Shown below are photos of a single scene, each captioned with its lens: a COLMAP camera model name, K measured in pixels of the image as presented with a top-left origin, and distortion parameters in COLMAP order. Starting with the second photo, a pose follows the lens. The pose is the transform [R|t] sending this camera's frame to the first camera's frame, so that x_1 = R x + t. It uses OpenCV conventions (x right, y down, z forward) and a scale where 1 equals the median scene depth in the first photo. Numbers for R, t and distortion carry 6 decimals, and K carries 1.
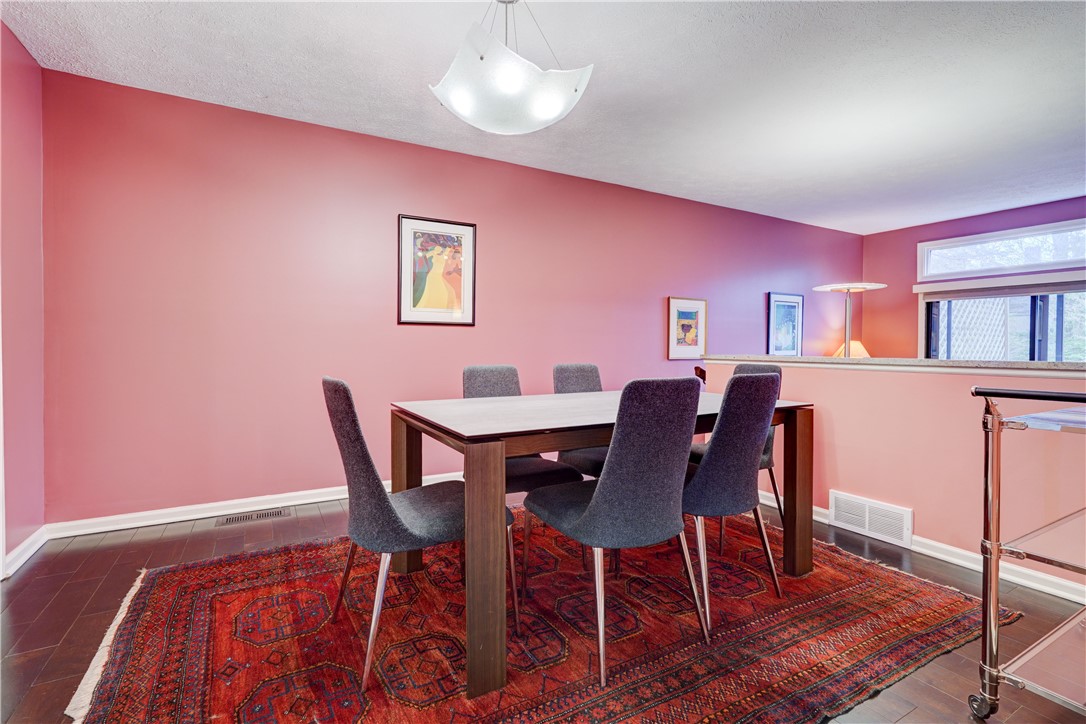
lens RADIAL K [[501.3, 0, 542.9], [0, 501.3, 335.5], [0, 0, 1]] dist [-0.010103, 0.004348]
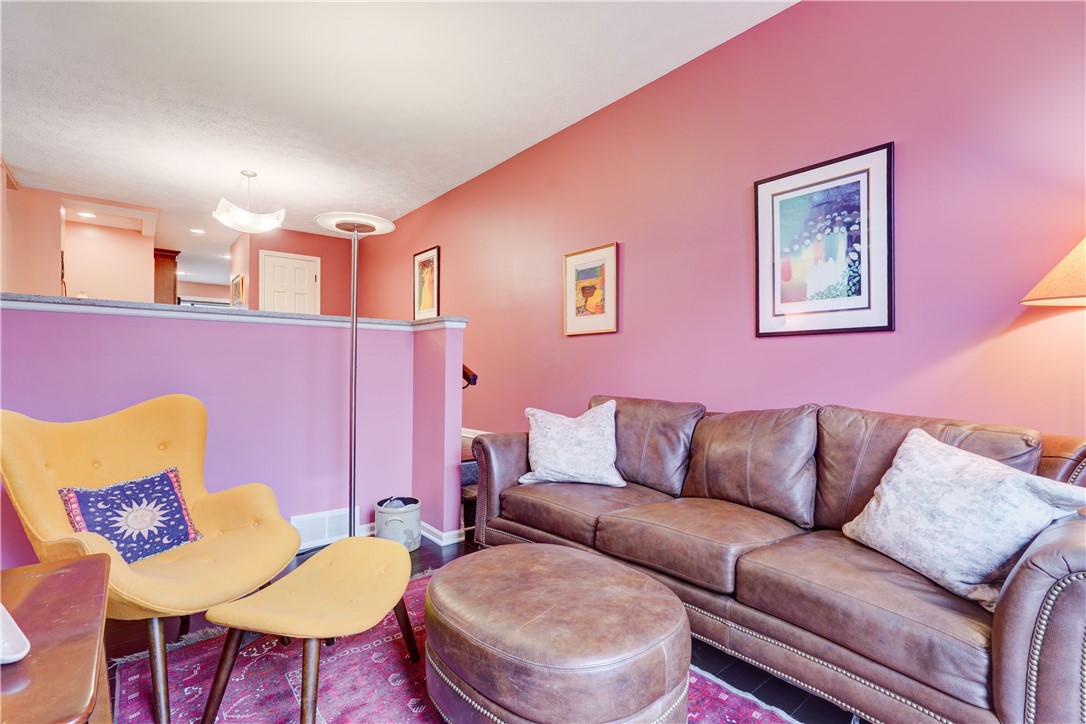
lens RADIAL K [[501.3, 0, 541.8], [0, 501.3, 365.0], [0, 0, 1]] dist [-0.010103, 0.004348]
pose [[0.186835, -0.026916, -0.982022, 0.979831], [-0.004906, 0.999587, -0.028330, 0.112518], [0.982379, 0.010111, 0.186626, 0.794801]]
